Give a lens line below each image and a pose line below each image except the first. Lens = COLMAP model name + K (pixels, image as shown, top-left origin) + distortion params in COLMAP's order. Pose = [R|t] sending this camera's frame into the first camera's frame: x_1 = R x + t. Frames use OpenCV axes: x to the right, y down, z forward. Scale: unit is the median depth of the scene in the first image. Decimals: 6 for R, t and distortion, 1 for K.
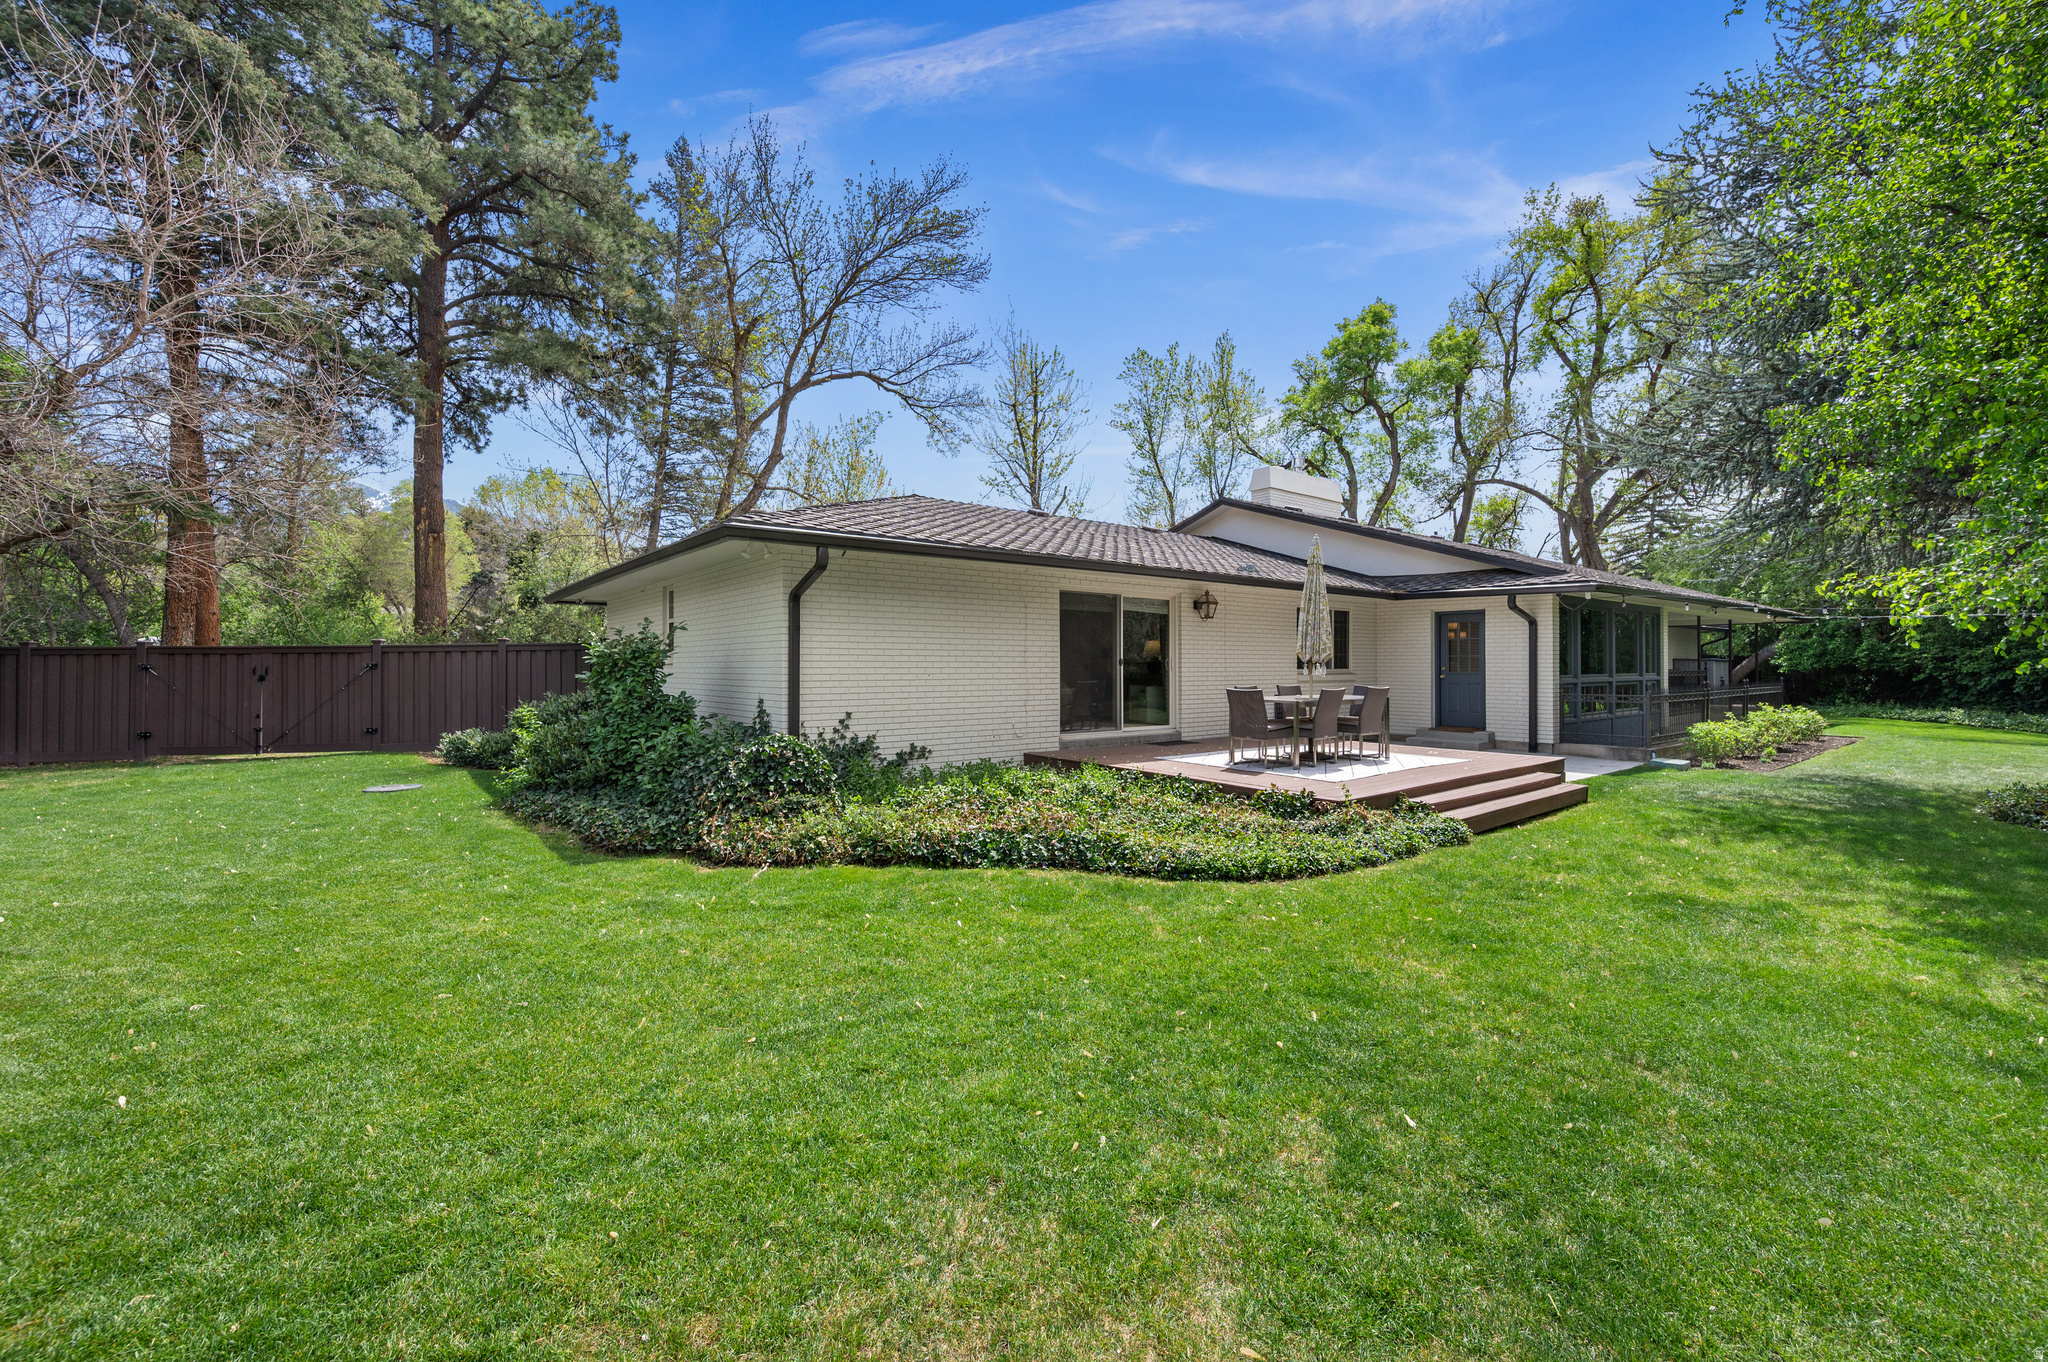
lens RADIAL K [[809.6, 0, 1027.6], [0, 809.6, 661.6], [0, 0, 1]] dist [-0.000112, 0.000090]
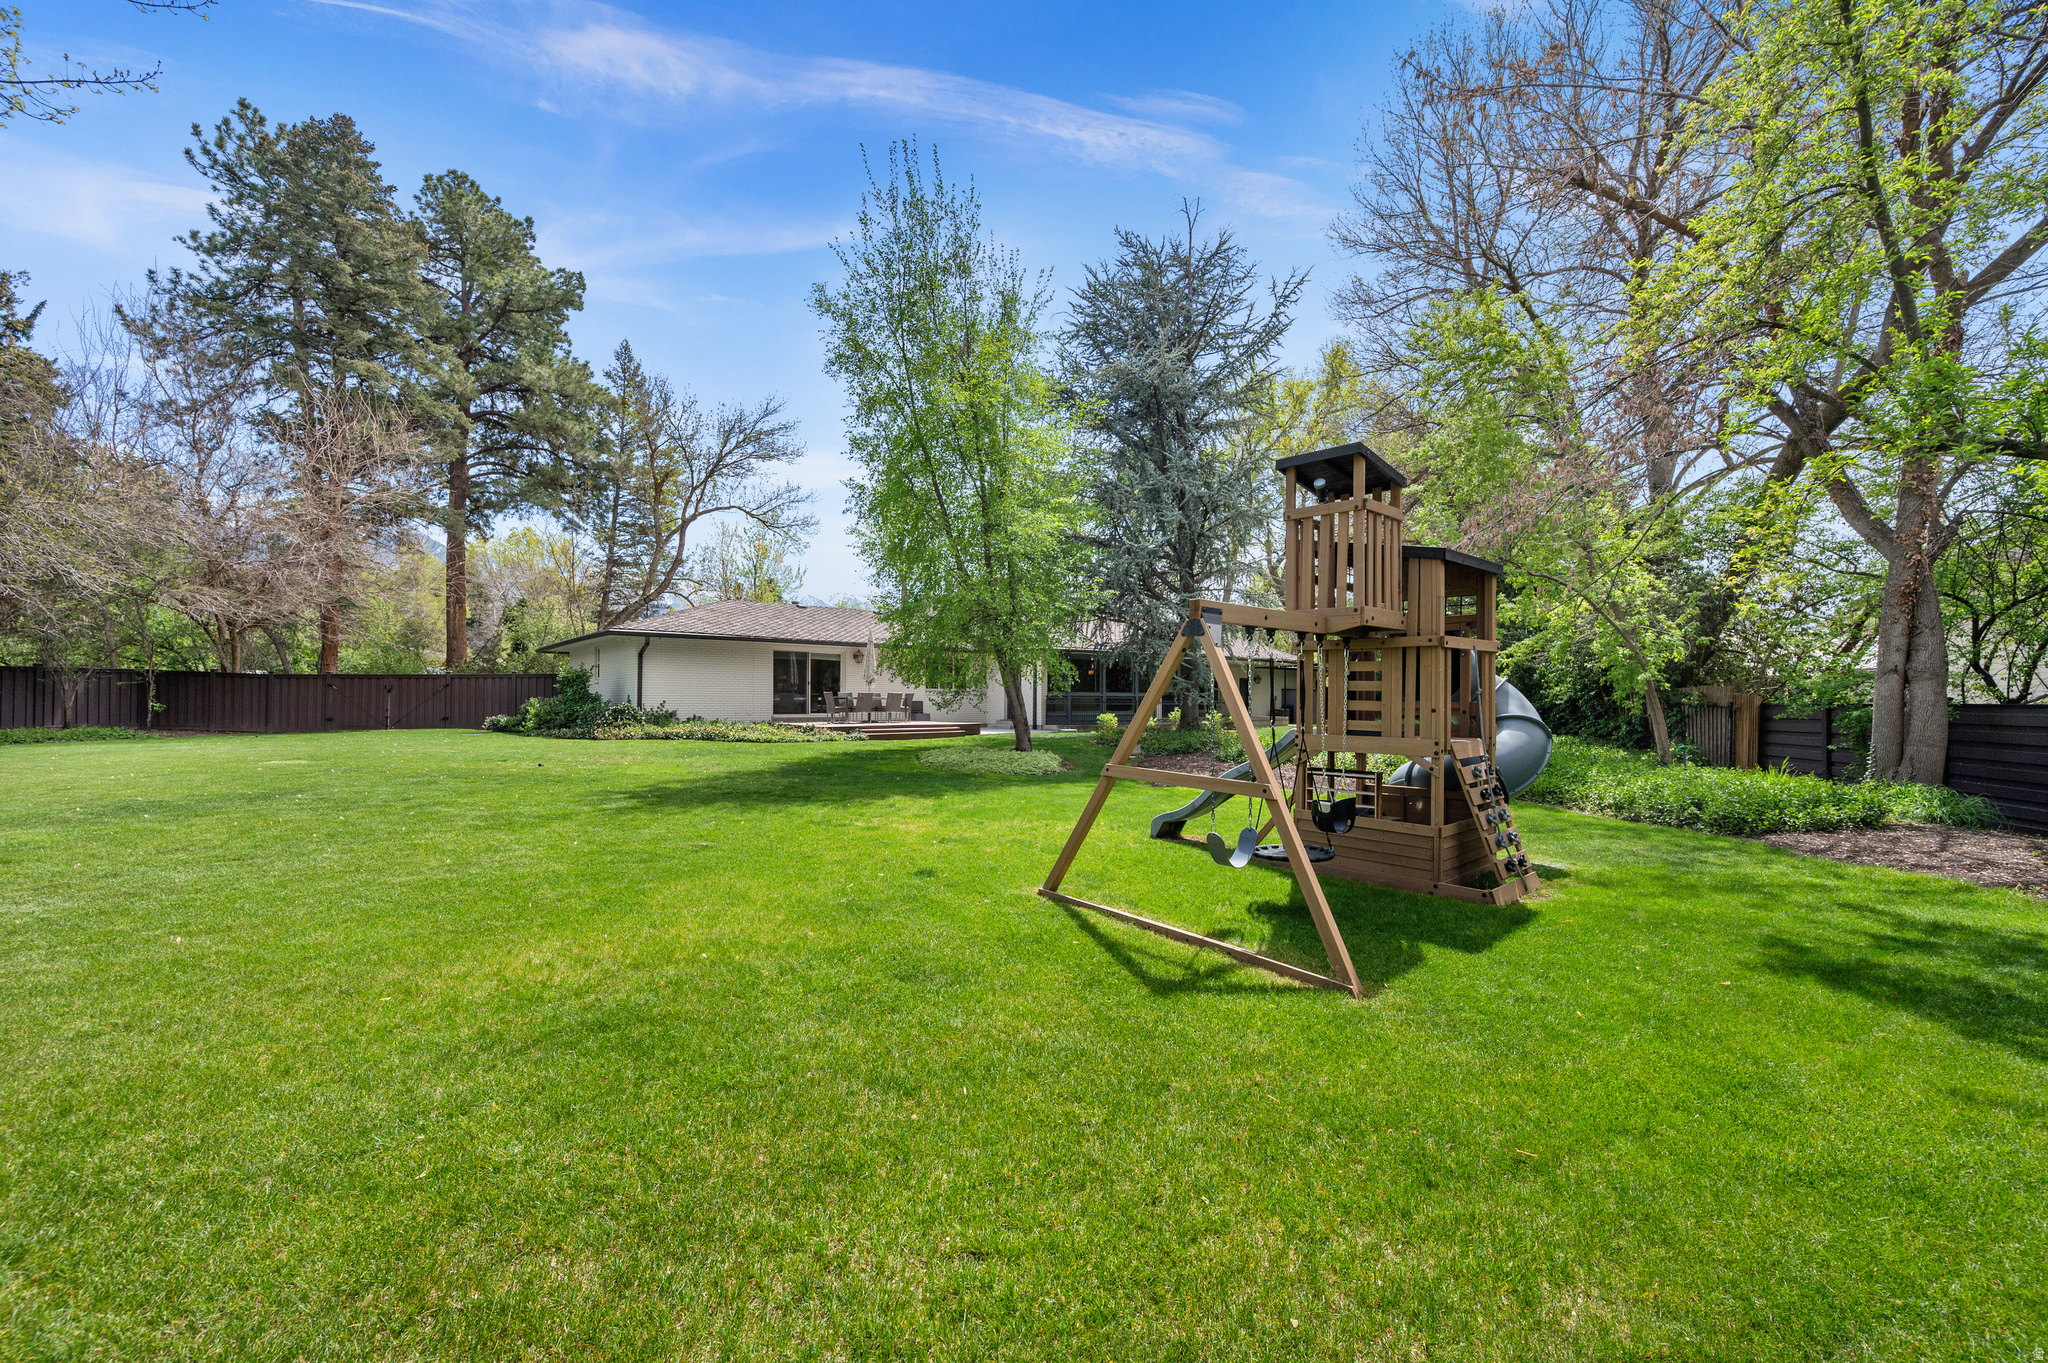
lens RADIAL K [[809.6, 0, 1021.0], [0, 809.6, 690.9], [0, 0, 1]] dist [-0.000112, 0.000090]
pose [[0.999771, 0.005818, 0.020609, 0.421098], [-0.005575, 0.999914, -0.011846, 0.028778], [-0.020676, 0.011728, 0.999717, -0.772316]]
